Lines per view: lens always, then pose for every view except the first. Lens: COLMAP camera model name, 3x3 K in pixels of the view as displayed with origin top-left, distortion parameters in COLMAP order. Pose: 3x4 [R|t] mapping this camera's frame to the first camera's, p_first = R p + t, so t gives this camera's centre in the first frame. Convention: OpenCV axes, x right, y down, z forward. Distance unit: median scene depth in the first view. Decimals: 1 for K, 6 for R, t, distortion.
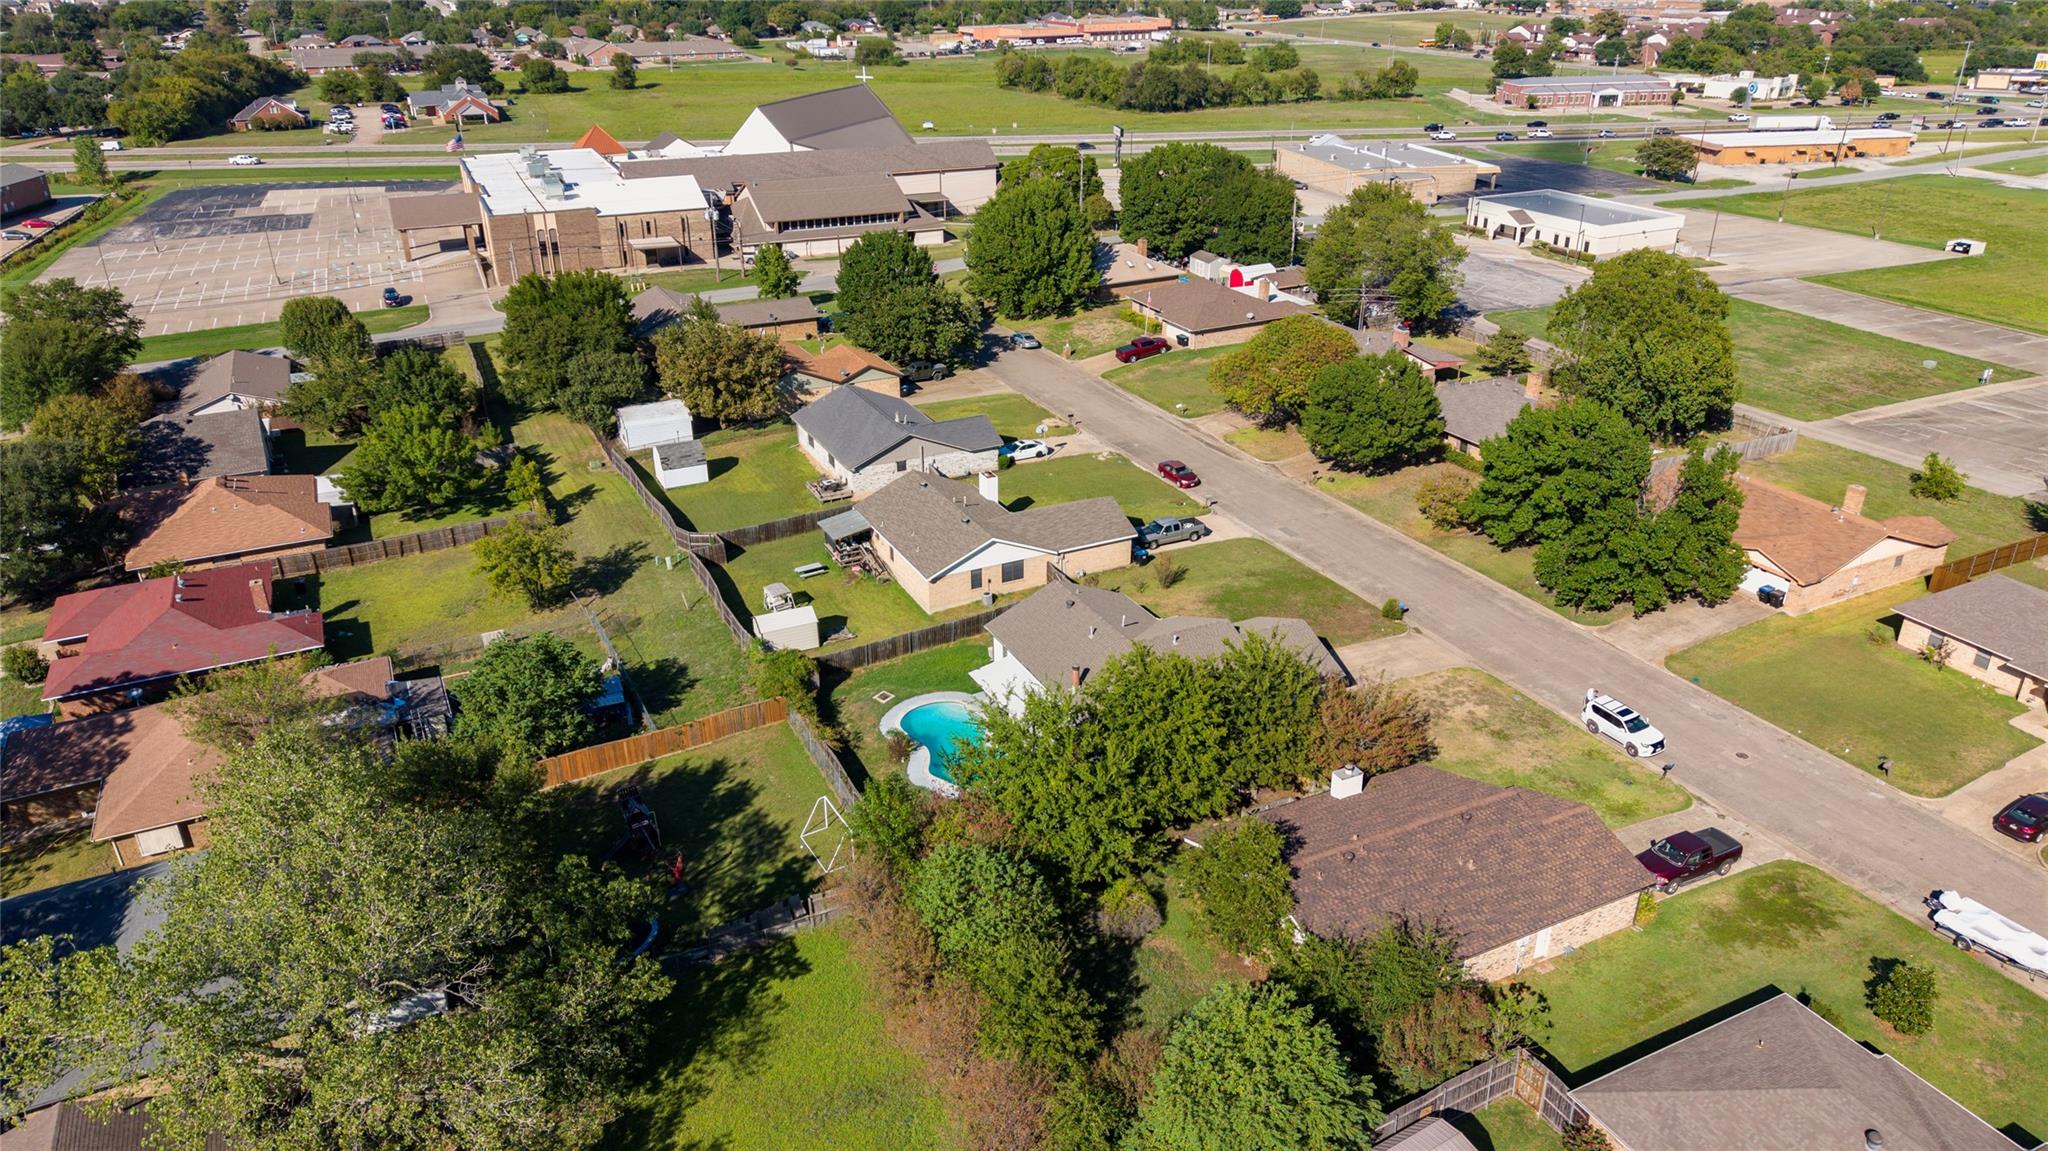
lens RADIAL K [[1361.1, 0, 1024.0], [0, 1361.1, 575.5], [0, 0, 1]] dist [0.052873, -0.067466]
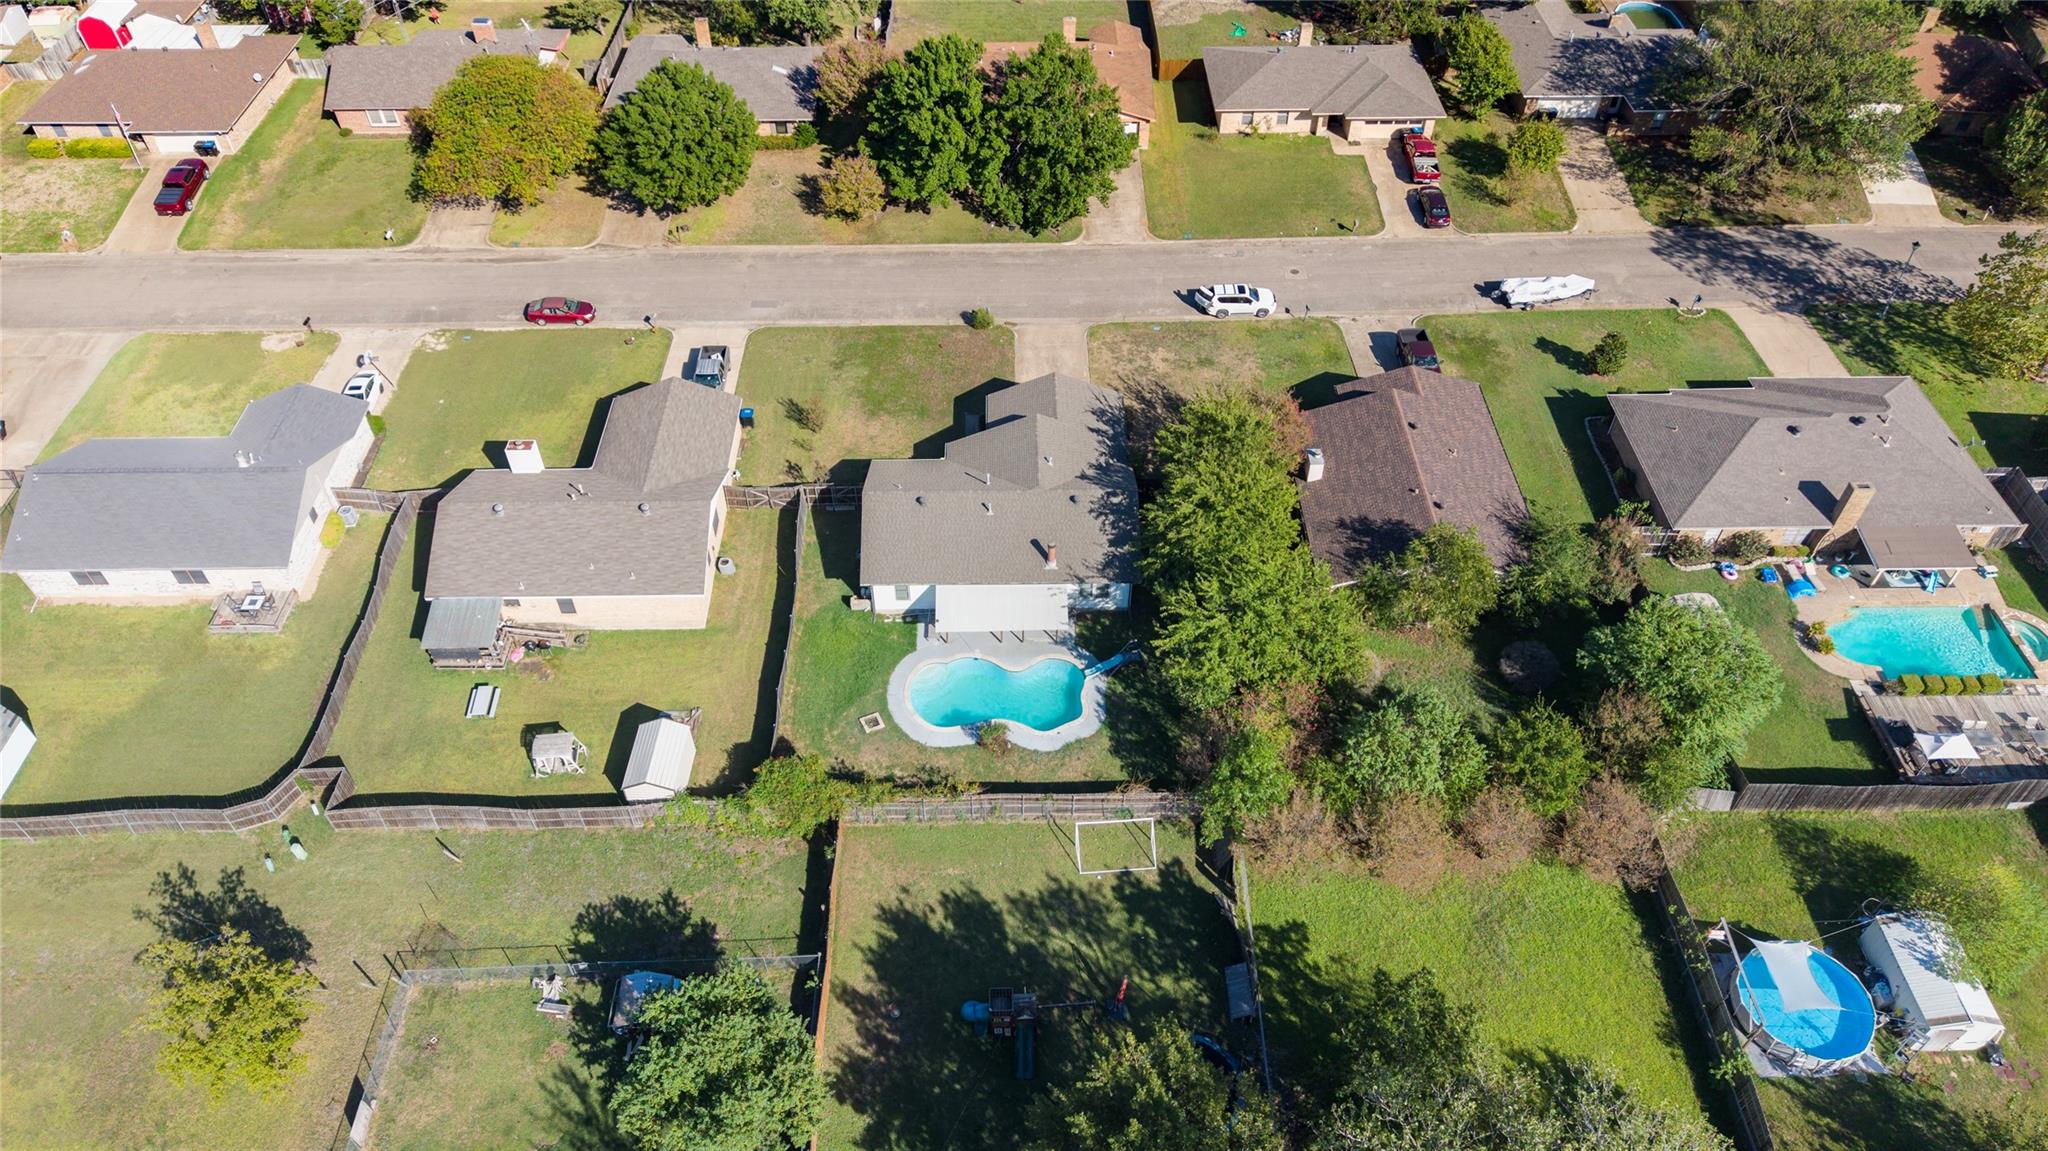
lens RADIAL K [[1361.1, 0, 1024.0], [0, 1361.1, 575.5], [0, 0, 1]] dist [0.052873, -0.067466]
pose [[0.431949, -0.641822, 0.633627, -0.322648], [0.381460, 0.766628, 0.516498, -0.227089], [-0.817256, 0.018603, 0.575974, 0.261378]]
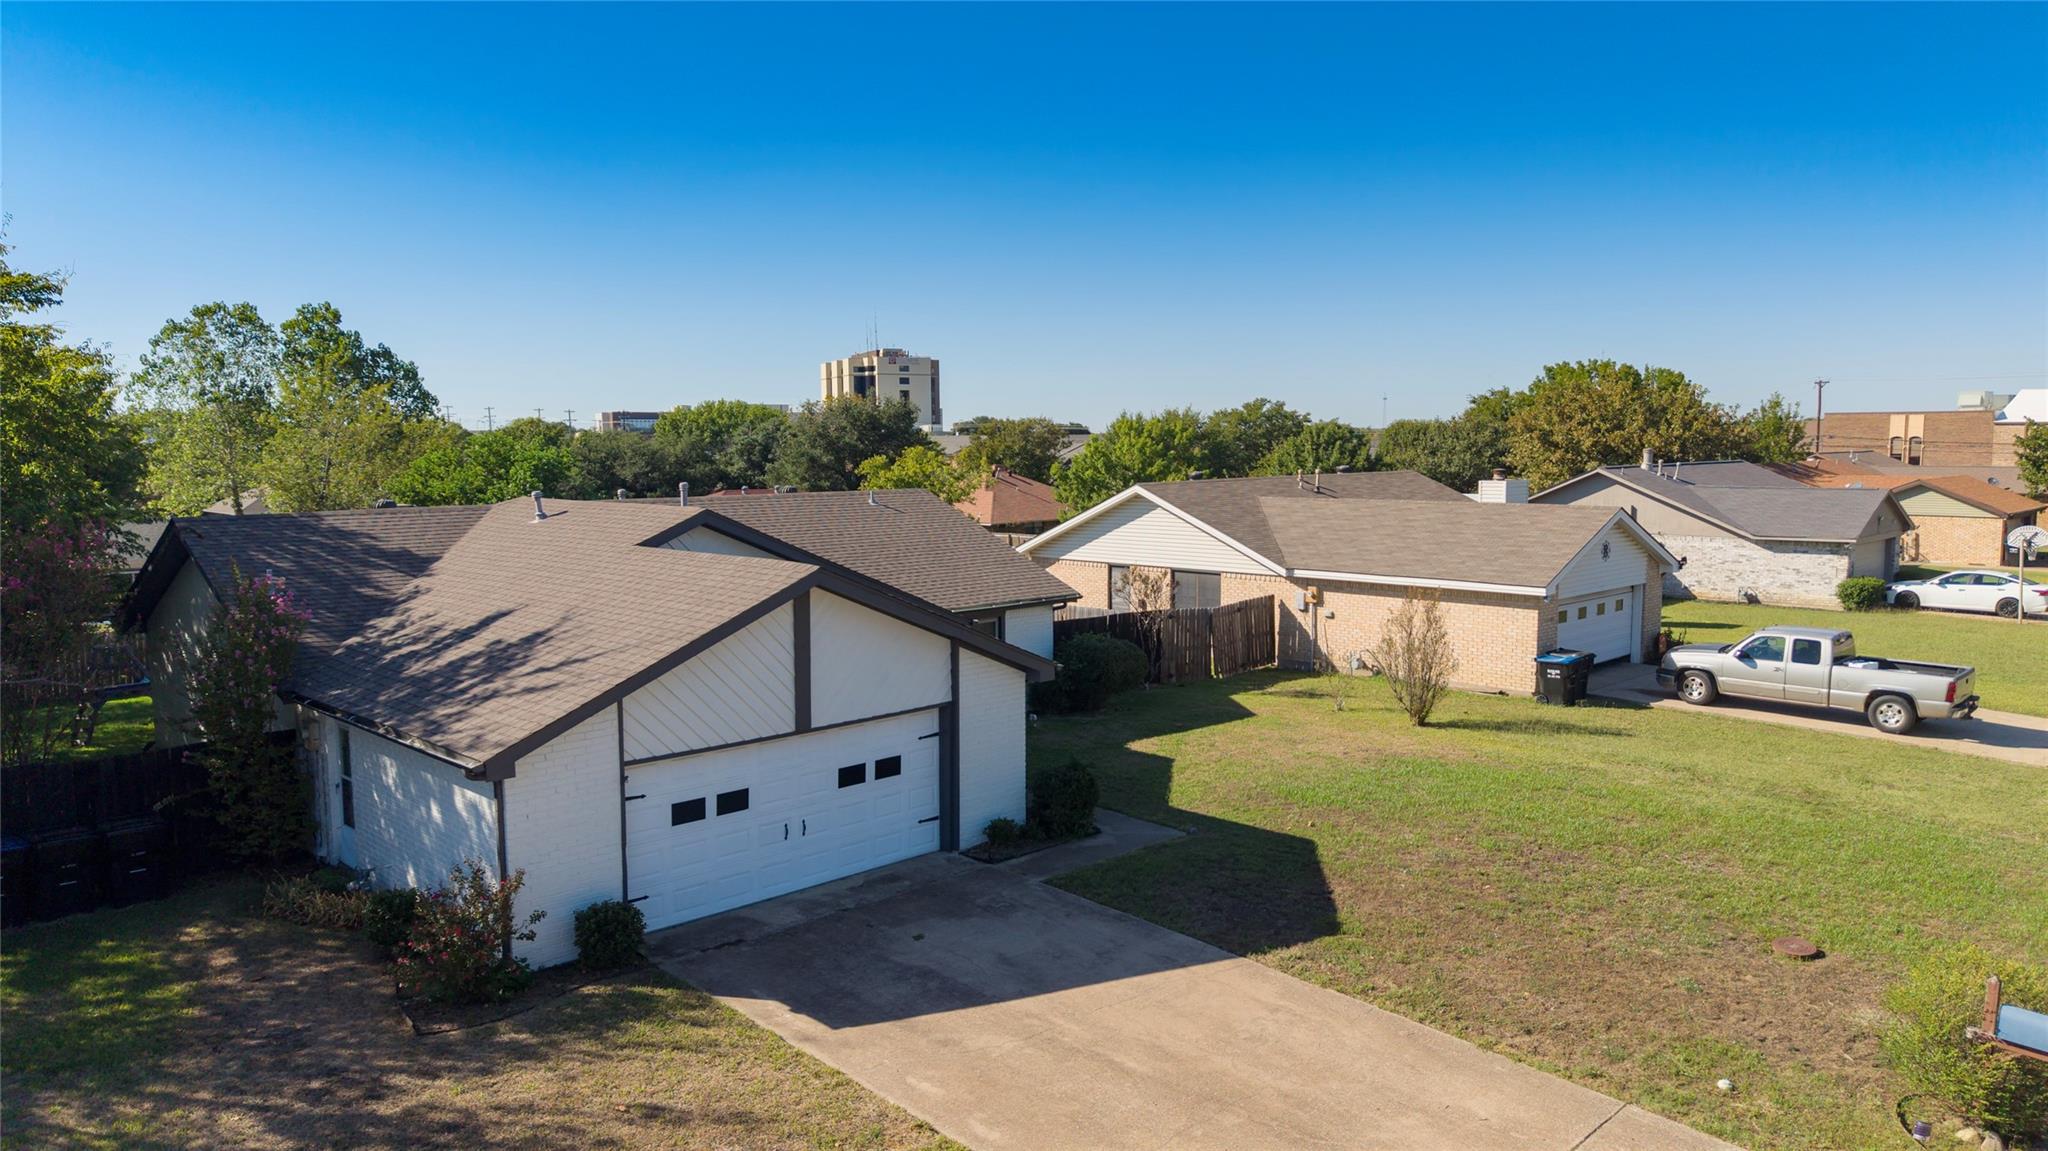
lens RADIAL K [[1396.4, 0, 1019.7], [0, 1396.4, 585.2], [0, 0, 1]] dist [0.013195, -0.000927]
pose [[0.307155, 0.095808, -0.946825, 0.241415], [-0.398353, 0.916506, -0.036488, 0.018031], [0.864275, 0.388378, 0.319674, 0.571652]]
